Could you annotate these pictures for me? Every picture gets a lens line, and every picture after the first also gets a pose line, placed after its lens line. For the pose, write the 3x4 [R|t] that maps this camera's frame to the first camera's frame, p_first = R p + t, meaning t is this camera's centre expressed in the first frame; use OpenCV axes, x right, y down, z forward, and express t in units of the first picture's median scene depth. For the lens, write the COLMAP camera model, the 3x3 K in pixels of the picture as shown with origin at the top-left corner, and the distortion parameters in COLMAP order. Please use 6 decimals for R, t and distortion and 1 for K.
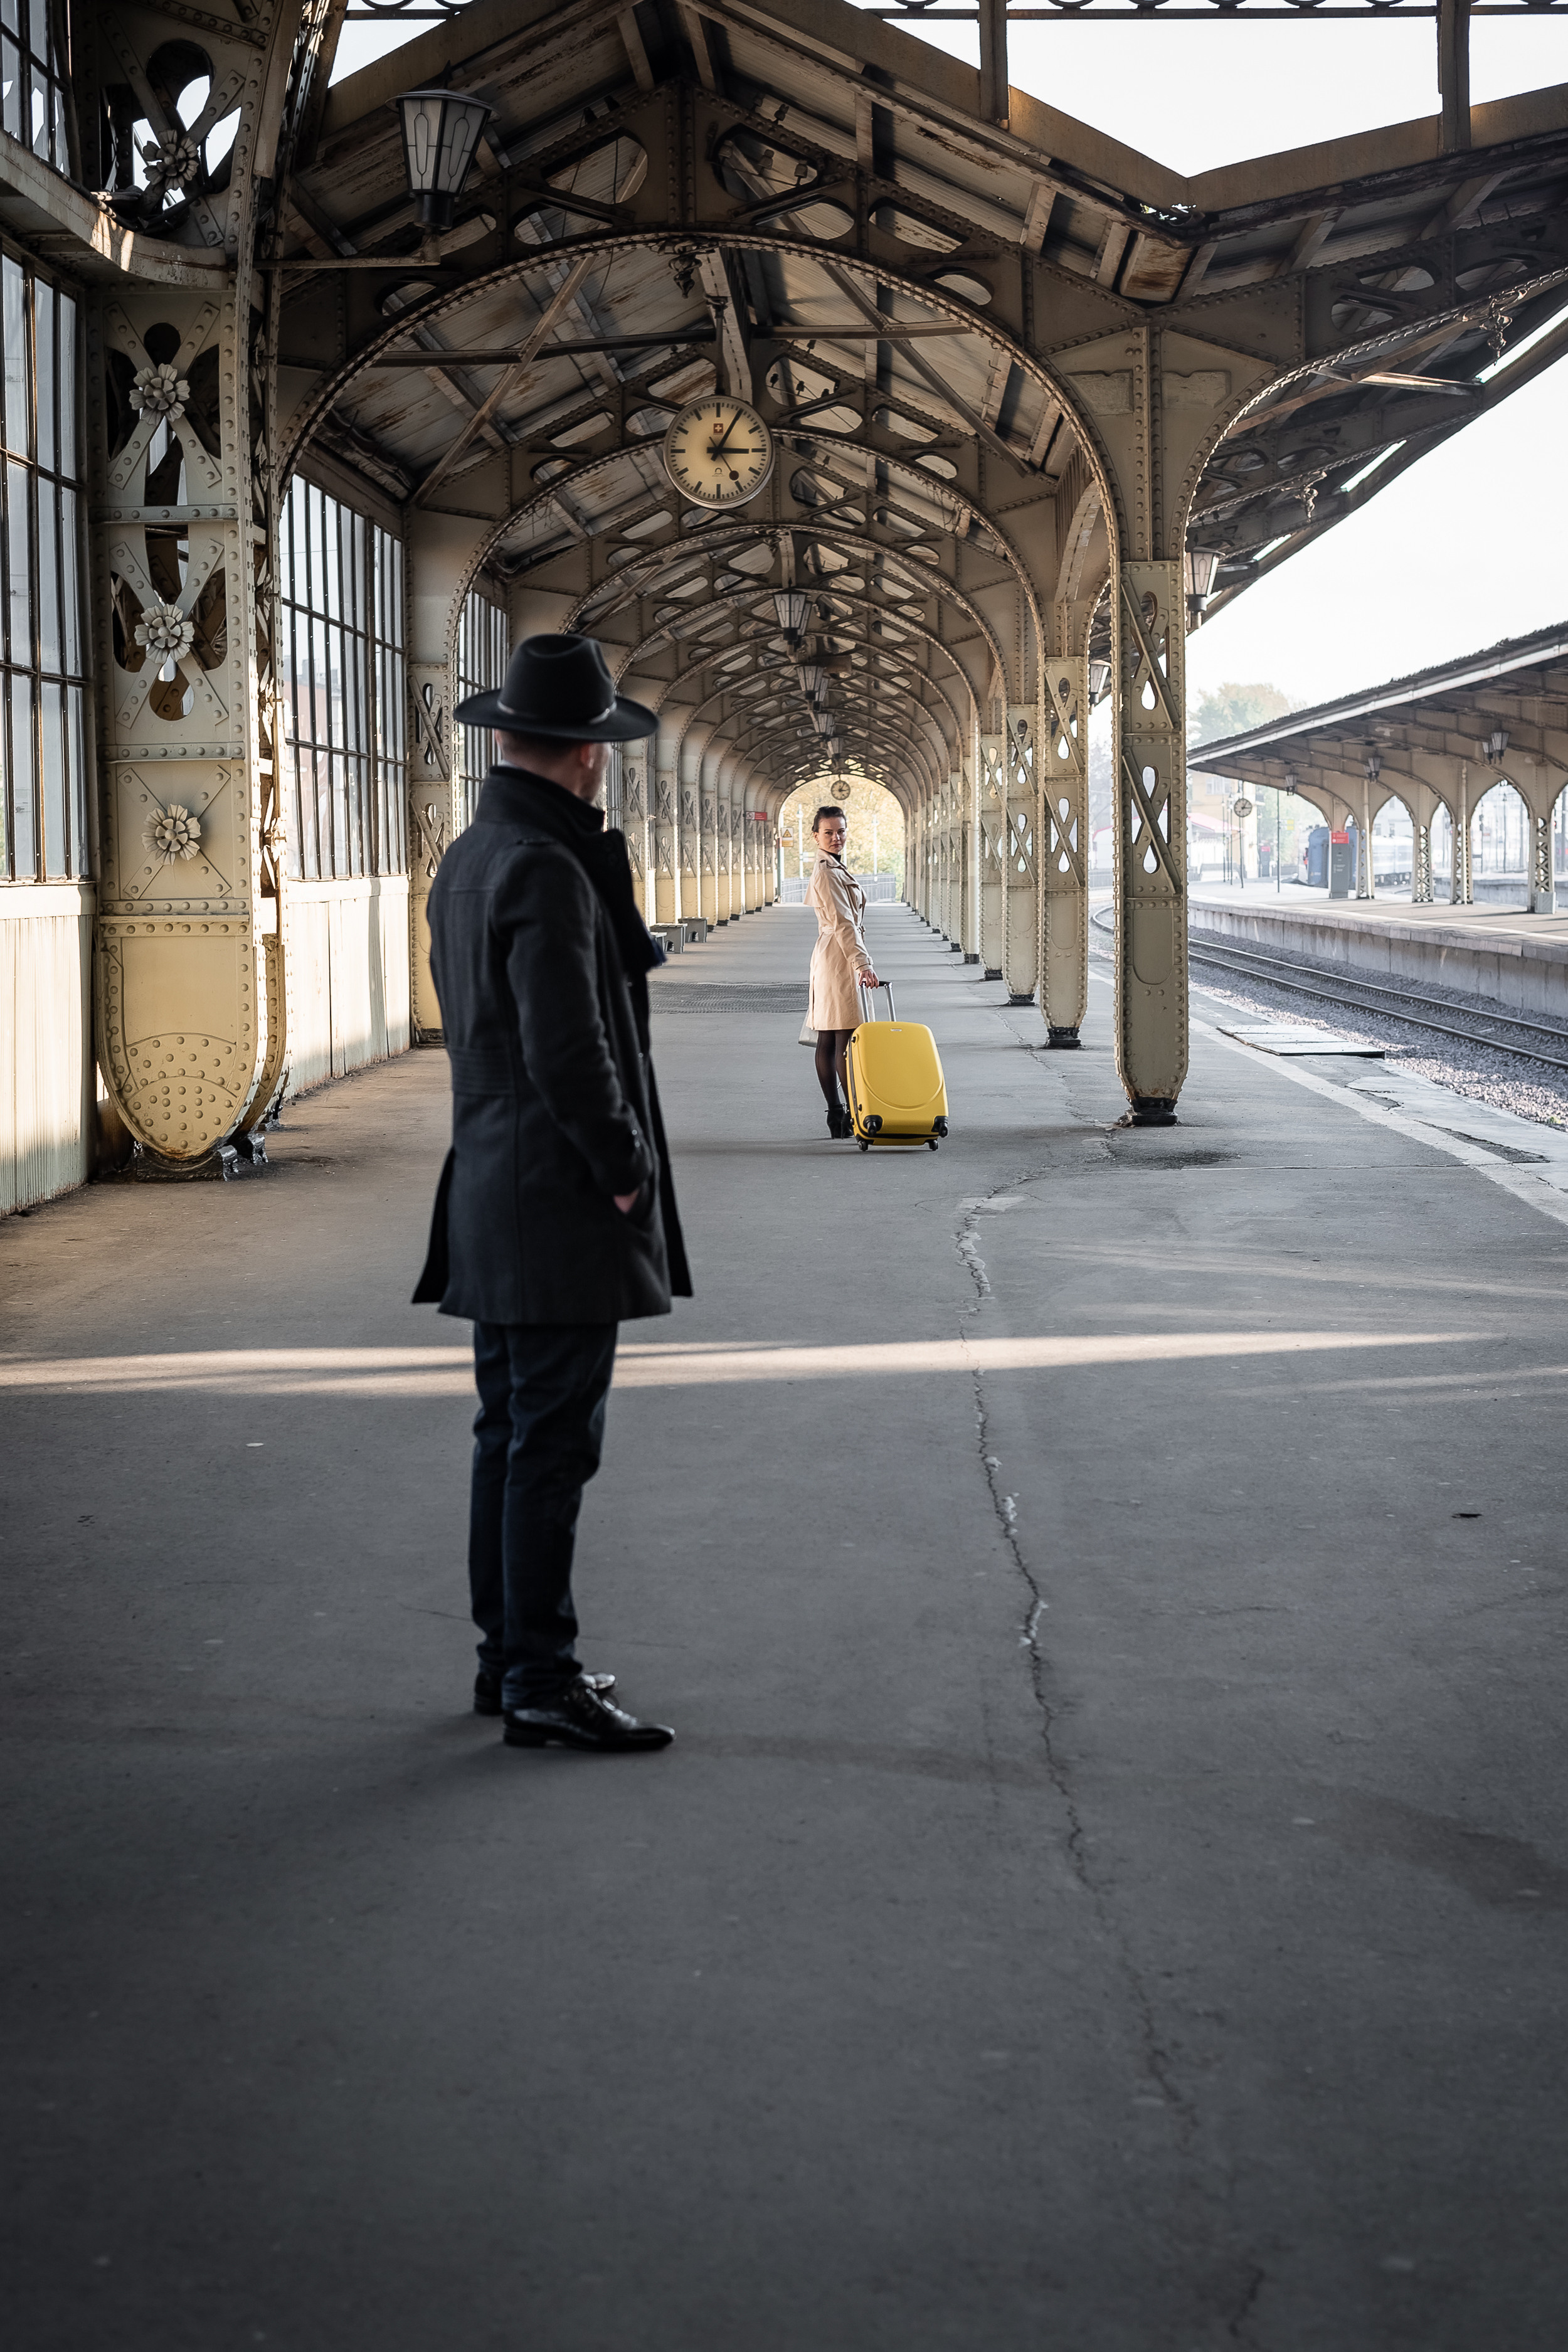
lens RADIAL K [[3890.0, 0, 795.3], [0, 3890.0, 1187.6], [0, 0, 1]] dist [-0.095896, 0.000000]
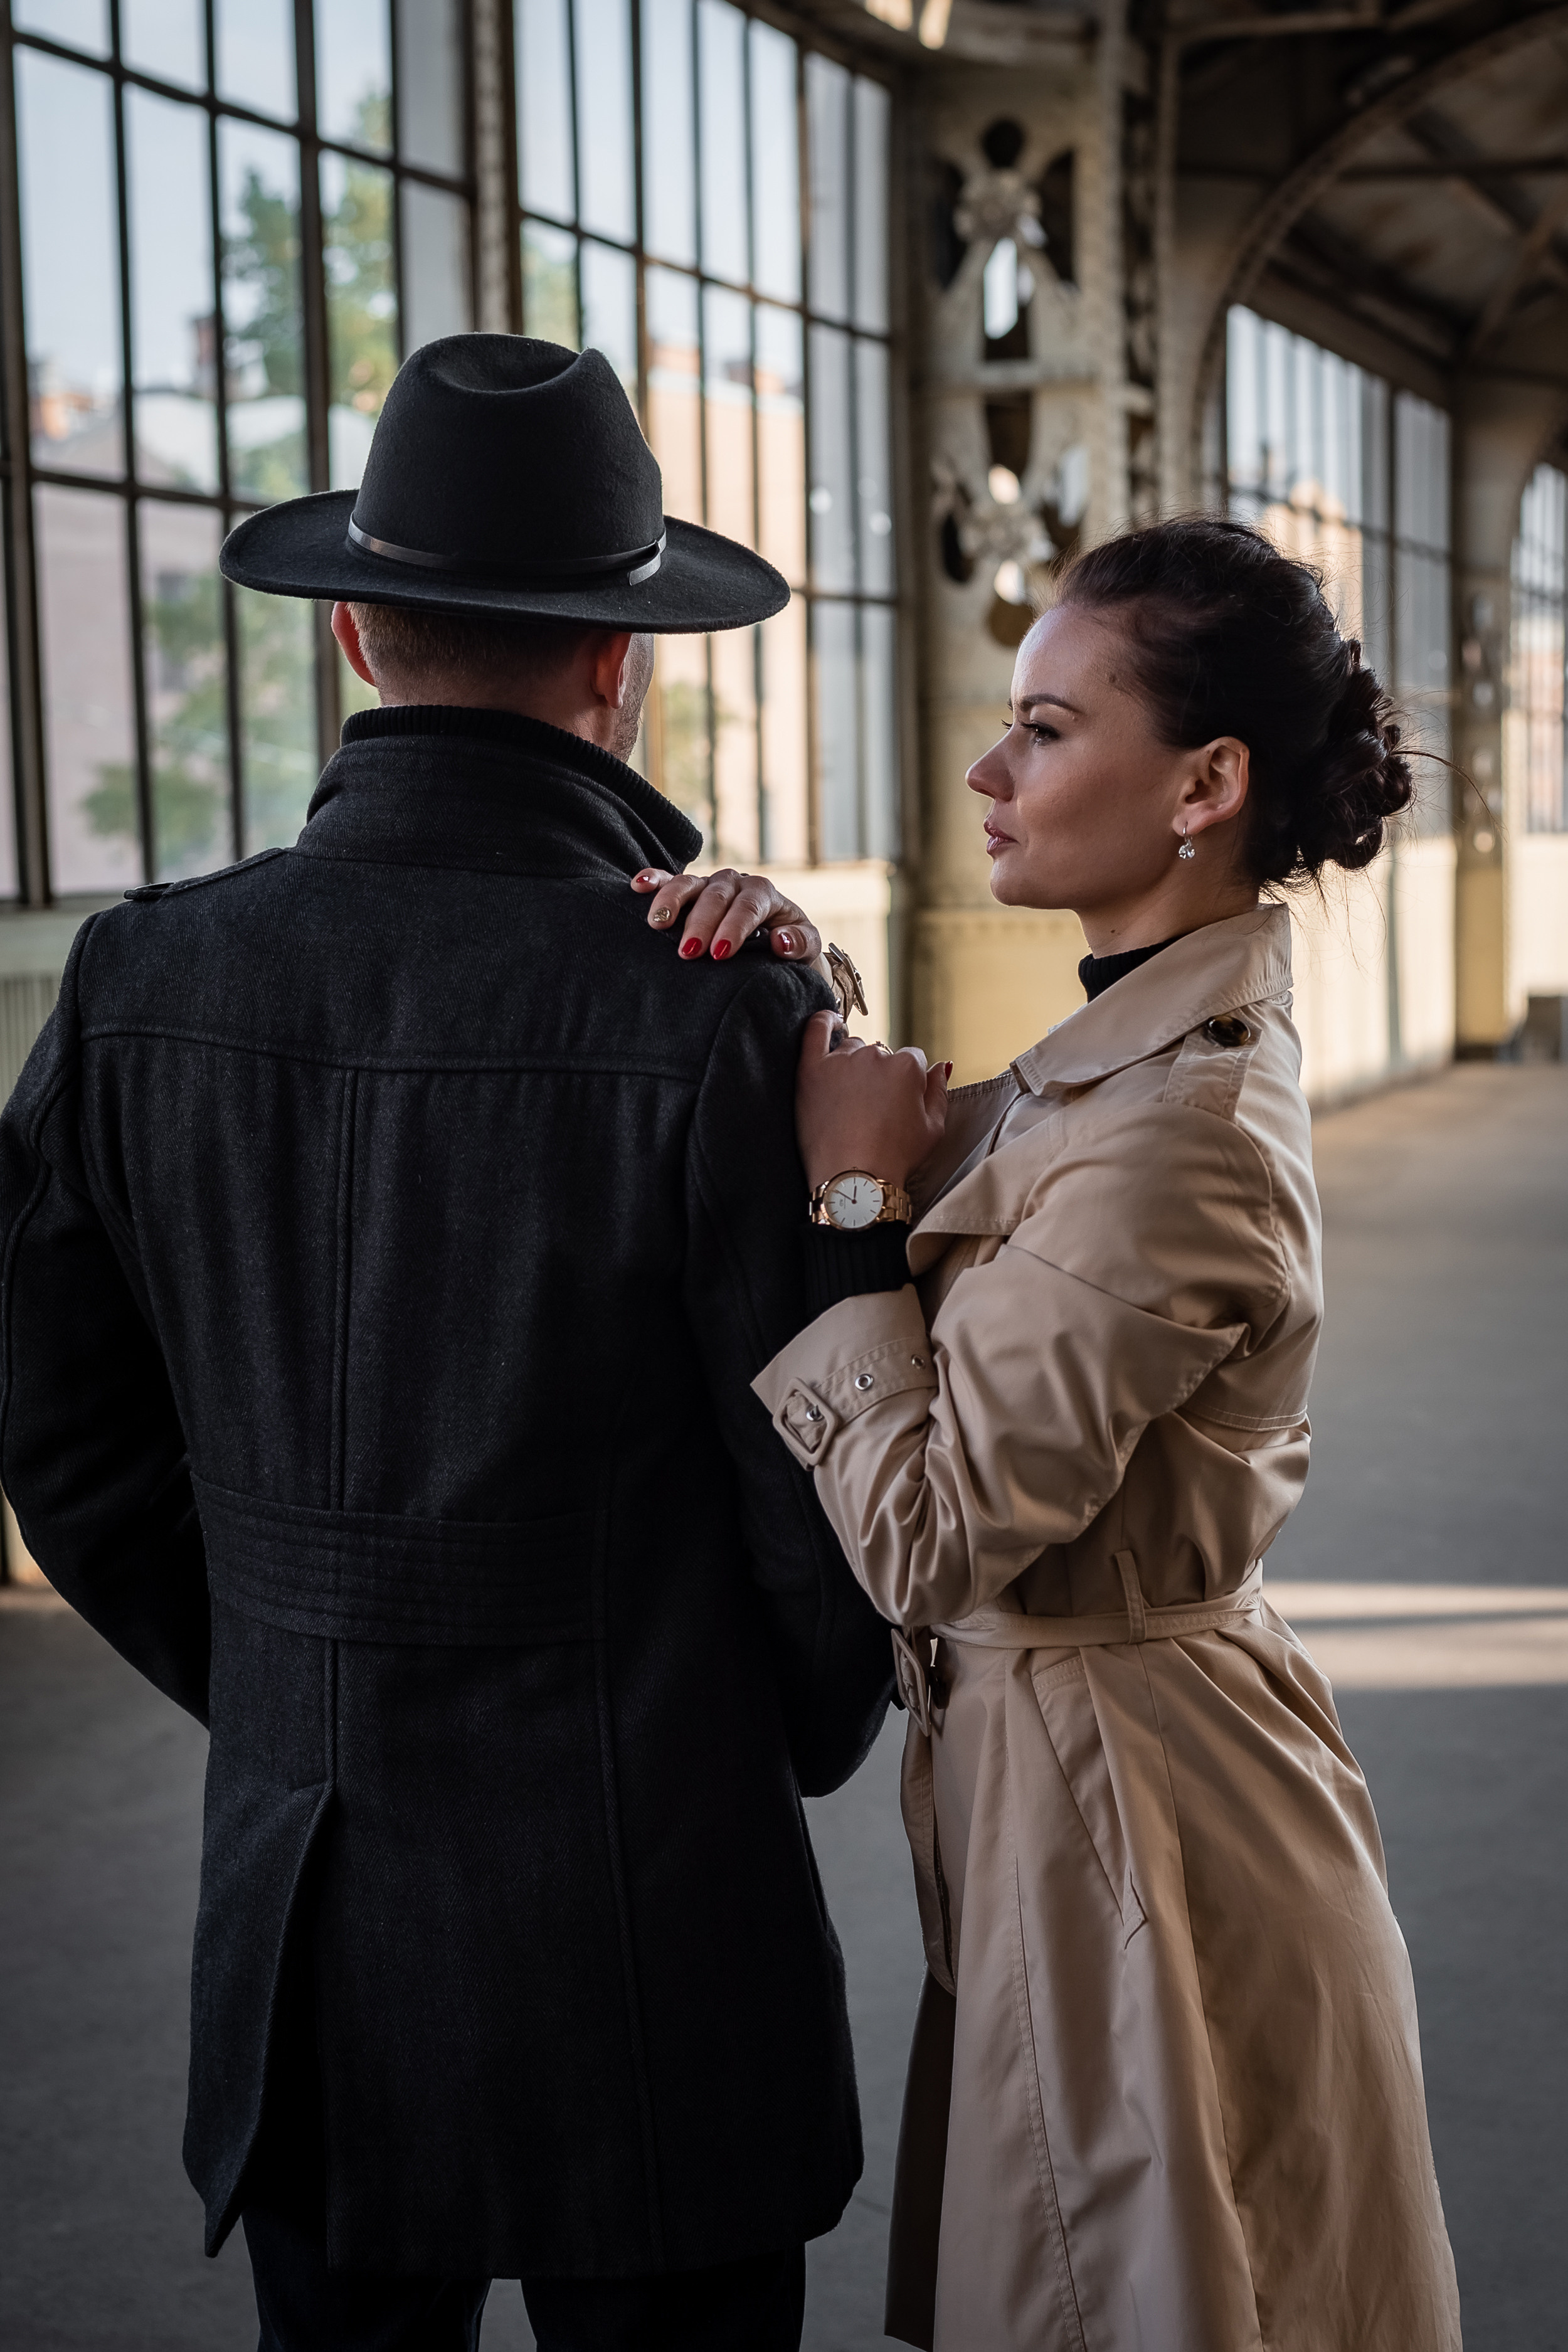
lens RADIAL K [[4488.3, 0, 788.9], [0, 4488.3, 1251.5], [0, 0, 1]] dist [-0.001136, 0.000000]
pose [[0.961071, 0.018652, -0.275672, 0.038391], [-0.014795, 0.999762, 0.016064, -0.016900], [0.275906, -0.011360, 0.961118, 0.144947]]
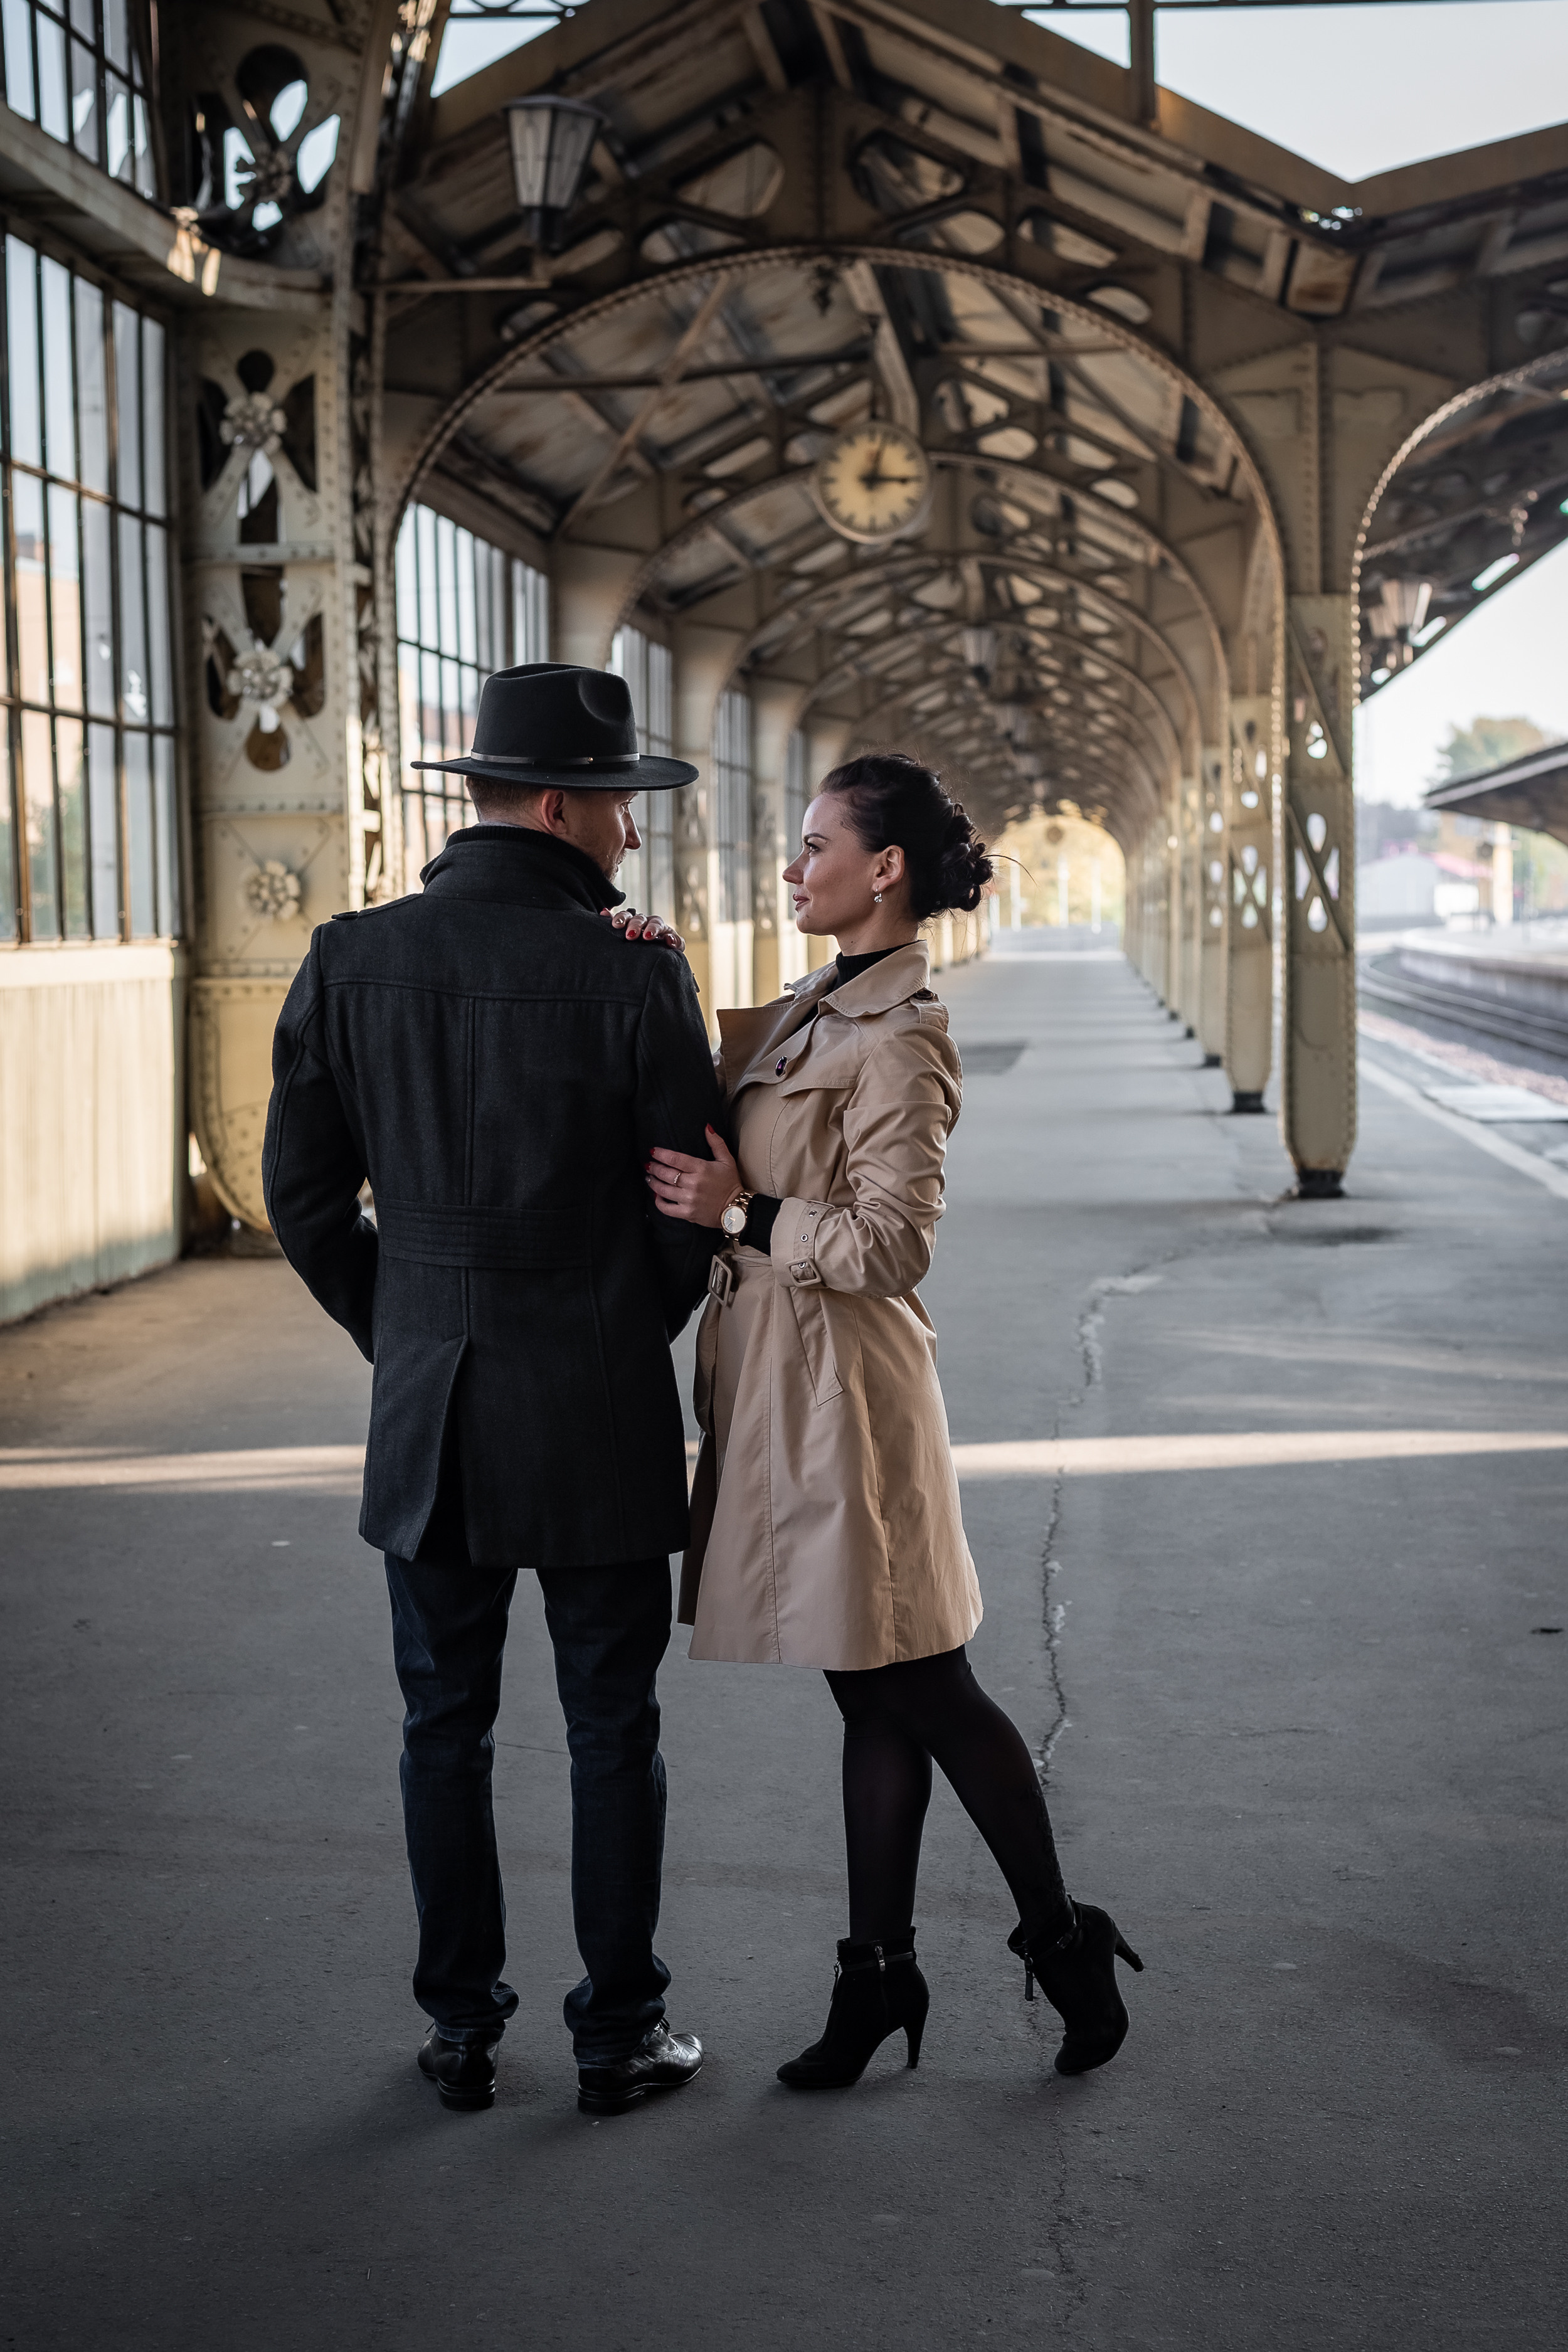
lens RADIAL K [[4111.1, 0, 779.8], [0, 4111.1, 1273.7], [0, 0, 1]] dist [0.022623, 0.000000]
pose [[0.998323, 0.002687, -0.057832, 0.022117], [-0.002413, 0.999986, 0.004803, -0.002745], [0.057844, -0.004656, 0.998315, 0.000156]]
